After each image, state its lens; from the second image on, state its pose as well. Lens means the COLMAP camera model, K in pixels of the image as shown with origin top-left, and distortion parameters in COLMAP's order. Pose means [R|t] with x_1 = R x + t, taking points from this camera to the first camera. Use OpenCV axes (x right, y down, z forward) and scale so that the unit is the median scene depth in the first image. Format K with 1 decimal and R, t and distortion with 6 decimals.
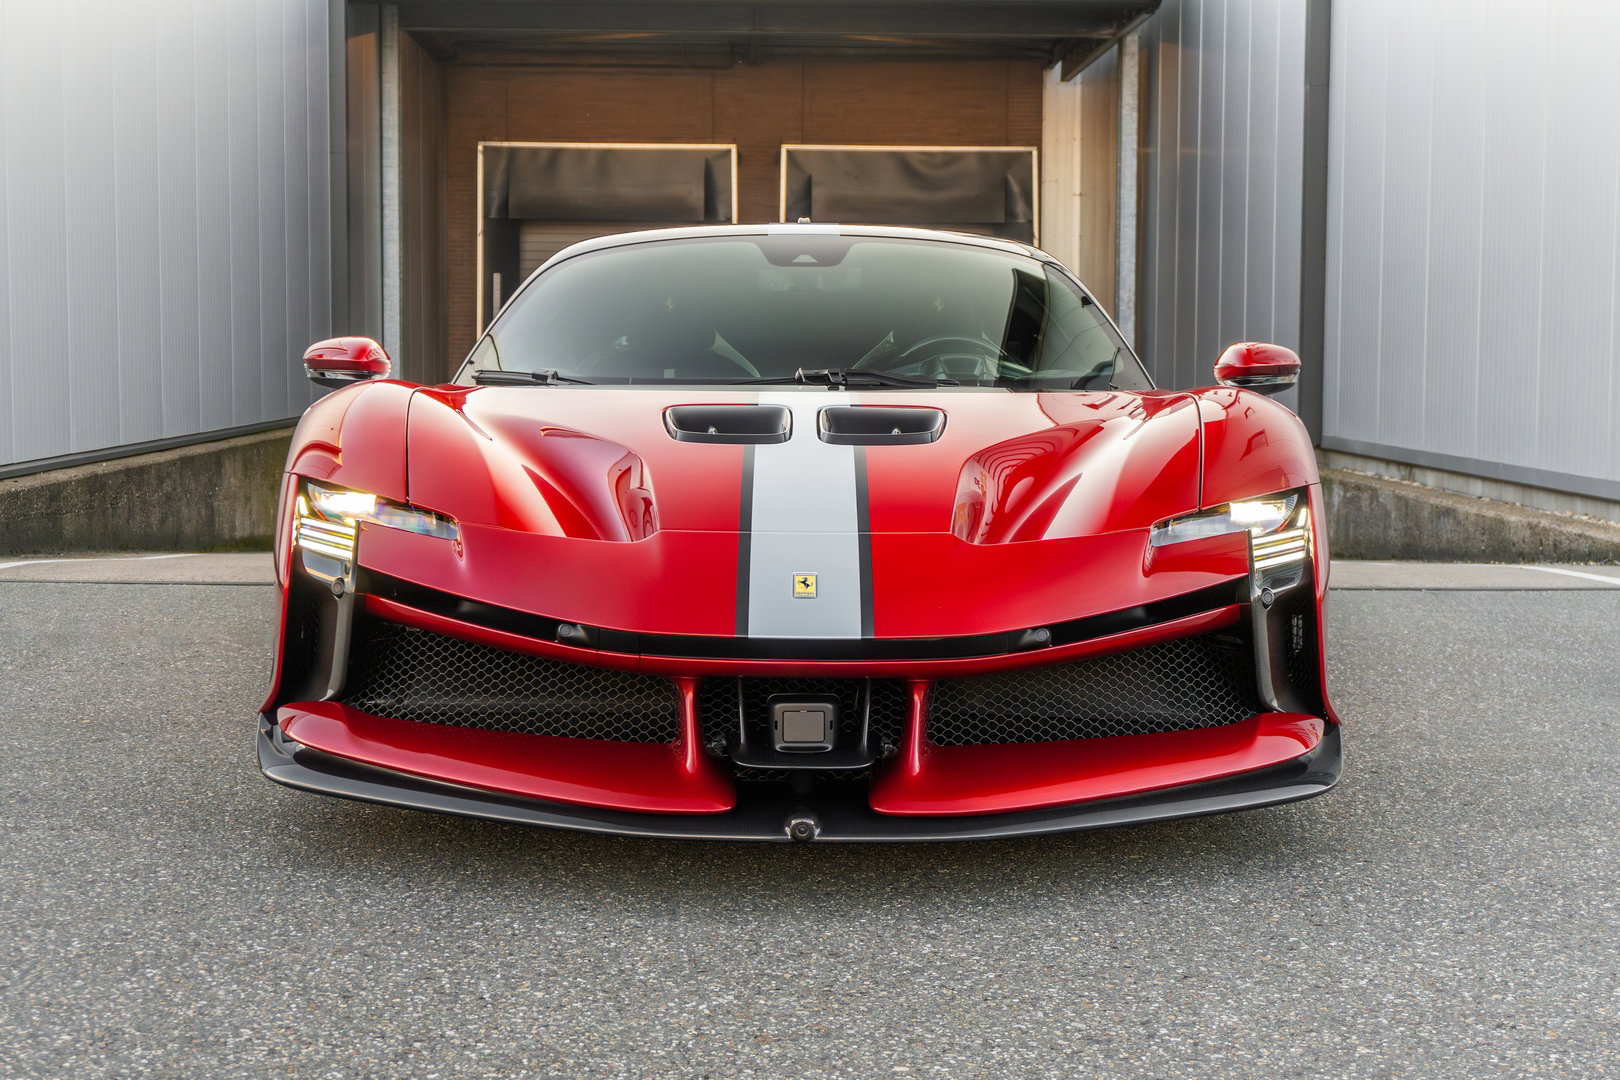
lens RADIAL K [[2336.6, 0, 829.4], [0, 2336.6, 600.6], [0, 0, 1]] dist [-0.021771, 0.000000]
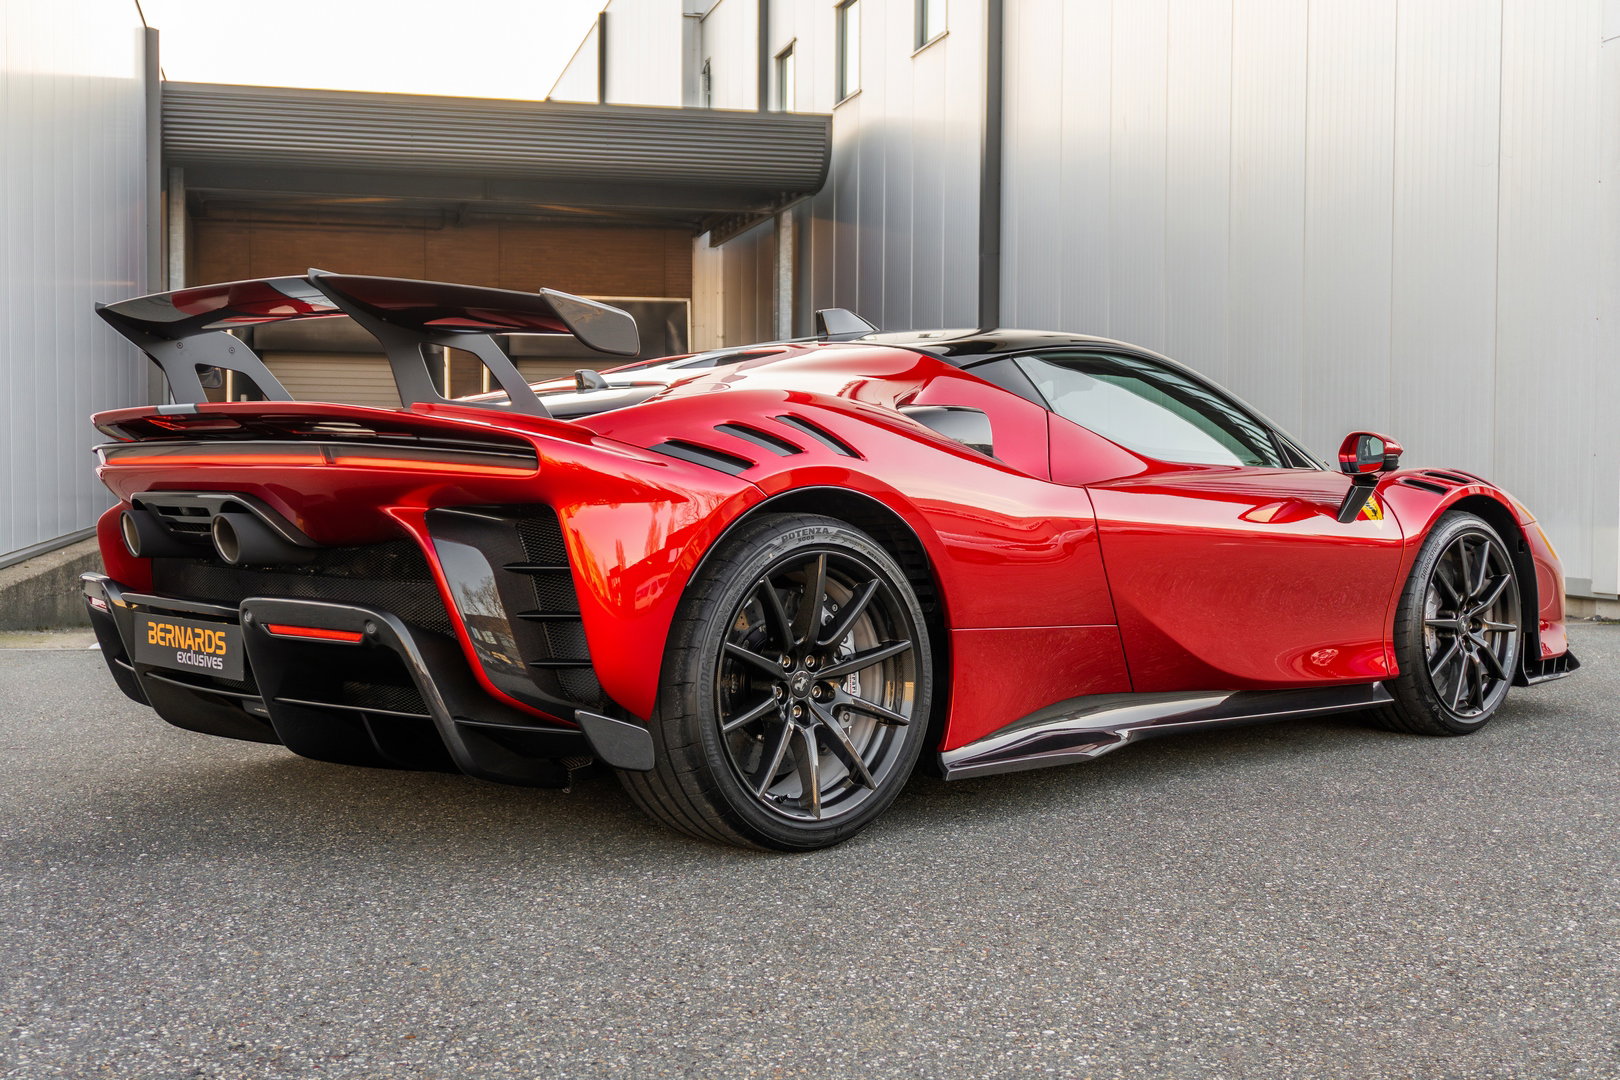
lens RADIAL K [[1889.2, 0, 816.8], [0, 1889.2, 557.0], [0, 0, 1]] dist [-0.015959, 0.000000]
pose [[0.974183, -0.009573, 0.225558, -0.158196], [0.022524, 0.998237, -0.054916, 0.003285], [-0.224634, 0.058578, 0.972681, 0.012612]]
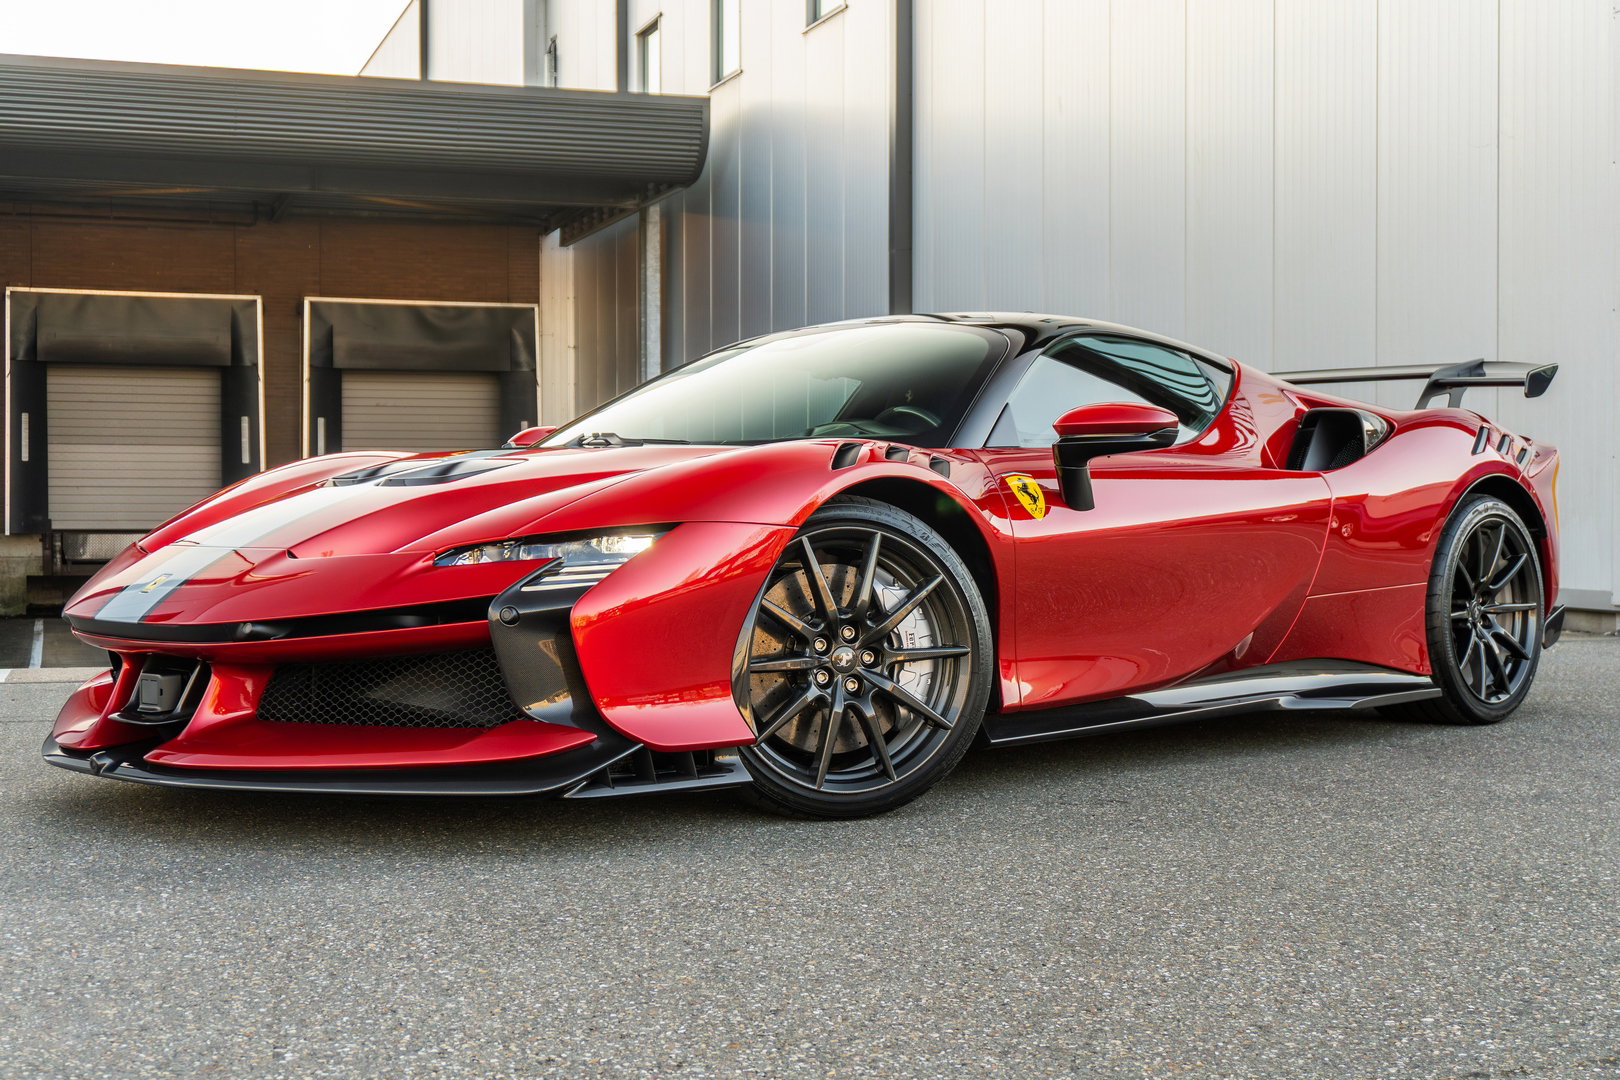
lens RADIAL K [[2121.7, 0, 813.7], [0, 2121.7, 549.1], [0, 0, 1]] dist [-0.021134, 0.000000]
pose [[0.951422, -0.012196, 0.307648, -0.207286], [0.037892, 0.996257, -0.077688, 0.011774], [-0.305549, 0.085571, 0.948323, 0.023600]]
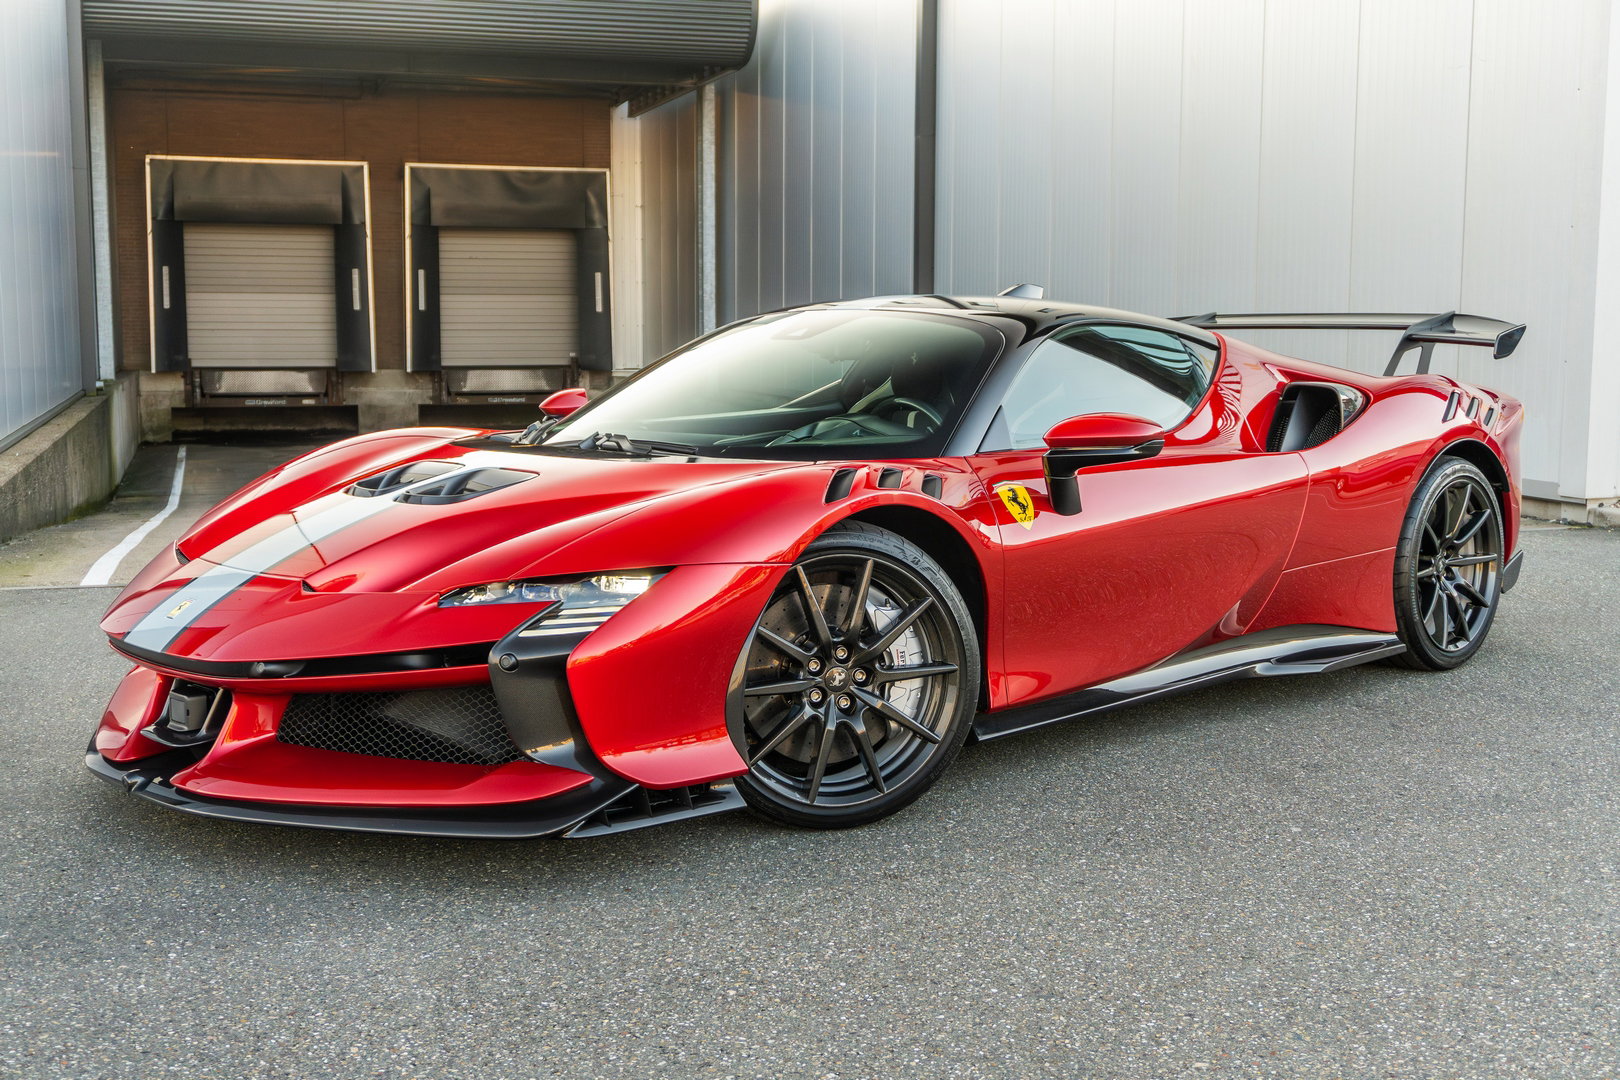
lens RADIAL K [[1802.5, 0, 805.9], [0, 1802.5, 545.8], [0, 0, 1]] dist [-0.022667, 0.000000]
pose [[0.959586, -0.036939, 0.278982, -0.187871], [0.030747, 0.999175, 0.026541, -0.025330], [-0.279732, -0.016891, 0.959930, 0.056073]]
